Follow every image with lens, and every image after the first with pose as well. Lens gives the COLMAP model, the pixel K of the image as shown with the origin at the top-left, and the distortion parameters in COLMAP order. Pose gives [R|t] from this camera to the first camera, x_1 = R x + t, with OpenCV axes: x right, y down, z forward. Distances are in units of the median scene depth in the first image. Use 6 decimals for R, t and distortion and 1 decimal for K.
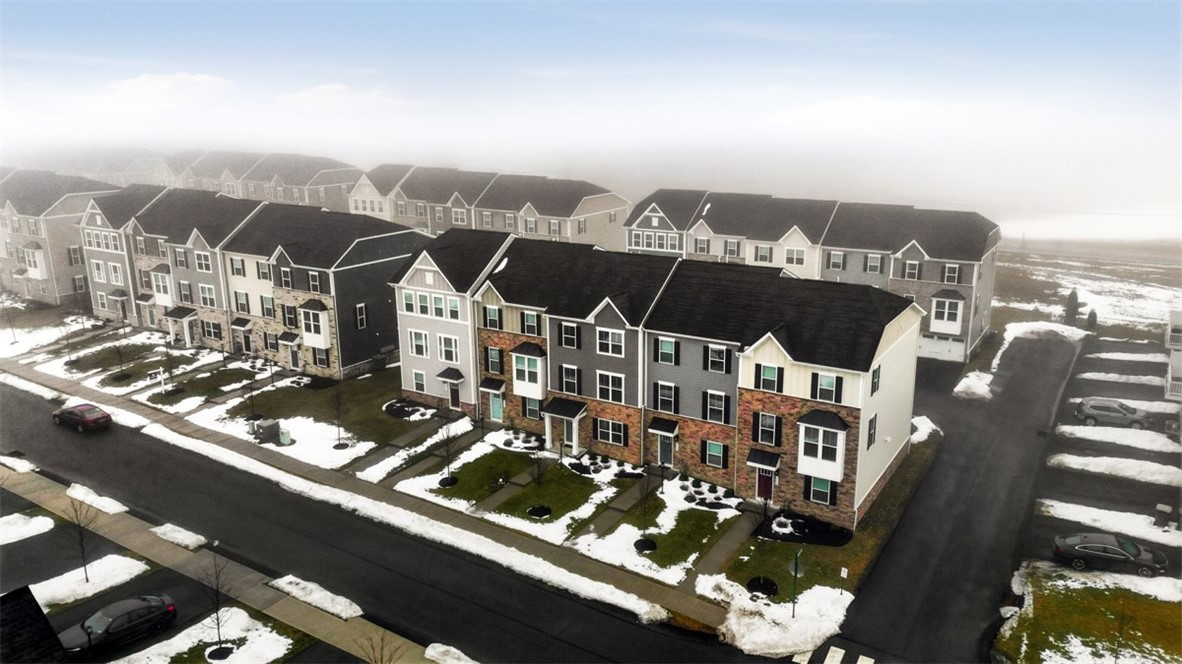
lens RADIAL K [[876.3, 0, 591.7], [0, 876.3, 323.6], [0, 0, 1]] dist [0.046297, -0.029604]
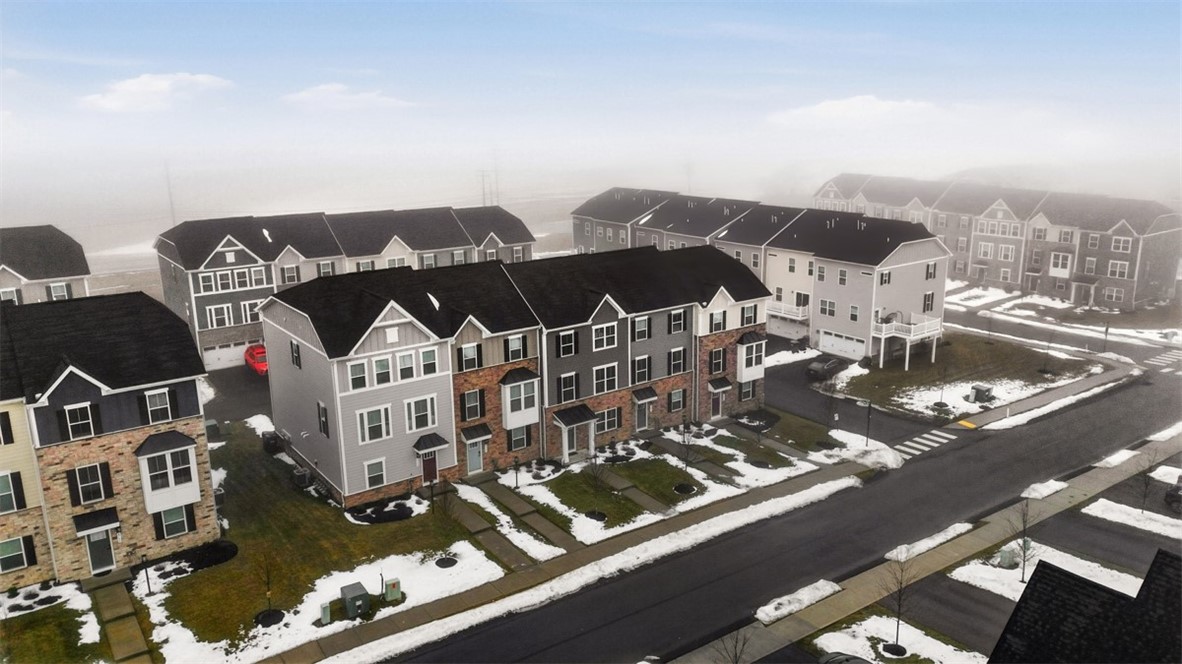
lens RADIAL K [[876.3, 0, 596.0], [0, 876.3, 337.4], [0, 0, 1]] dist [0.046297, -0.029604]
pose [[0.356635, -0.234030, 0.904456, -0.916084], [0.239283, 0.958705, 0.153716, -0.139432], [-0.903081, 0.161600, 0.397907, 0.565738]]
